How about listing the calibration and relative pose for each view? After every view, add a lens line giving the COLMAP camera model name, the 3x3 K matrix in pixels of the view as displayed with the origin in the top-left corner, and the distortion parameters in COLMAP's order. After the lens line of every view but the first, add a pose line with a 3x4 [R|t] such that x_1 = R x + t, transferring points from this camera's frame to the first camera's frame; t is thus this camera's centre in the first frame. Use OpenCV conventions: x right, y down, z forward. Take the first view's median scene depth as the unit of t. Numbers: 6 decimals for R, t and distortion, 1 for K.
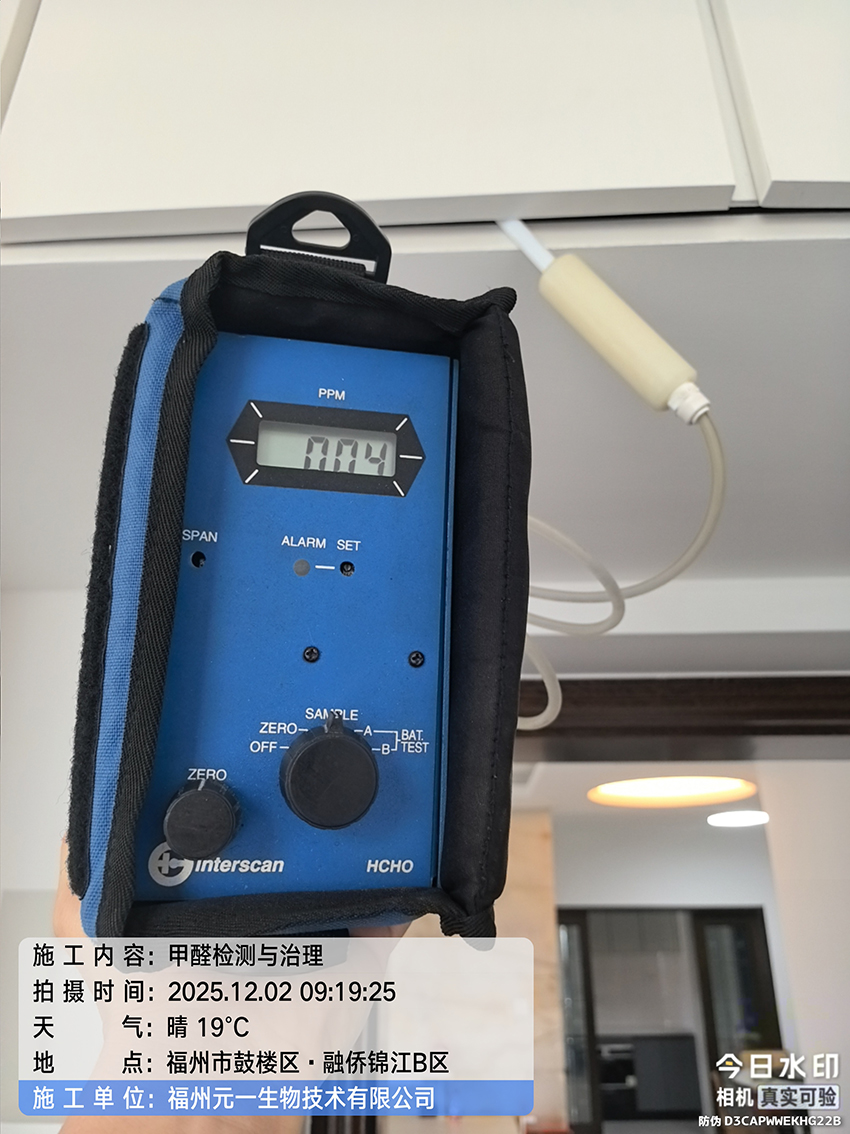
lens RADIAL K [[812.8, 0, 432.5], [0, 812.8, 570.0], [0, 0, 1]] dist [0.038198, -0.001857]
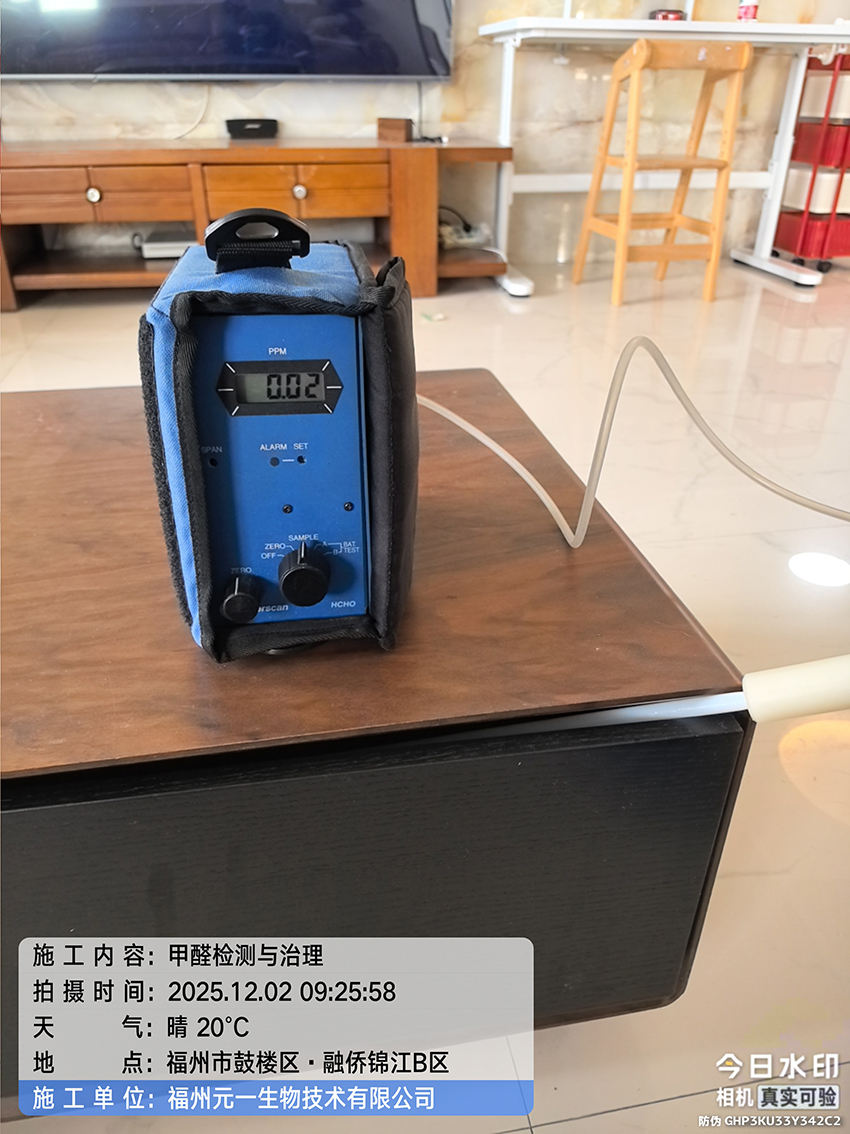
lens RADIAL K [[812.8, 0, 432.5], [0, 812.8, 570.0], [0, 0, 1]] dist [0.038198, -0.001857]
pose [[0.998057, 0.000045, -0.062301, 0.261978], [0.037073, 0.803243, 0.594497, -0.789343], [0.050070, -0.595652, 0.801681, -0.453144]]
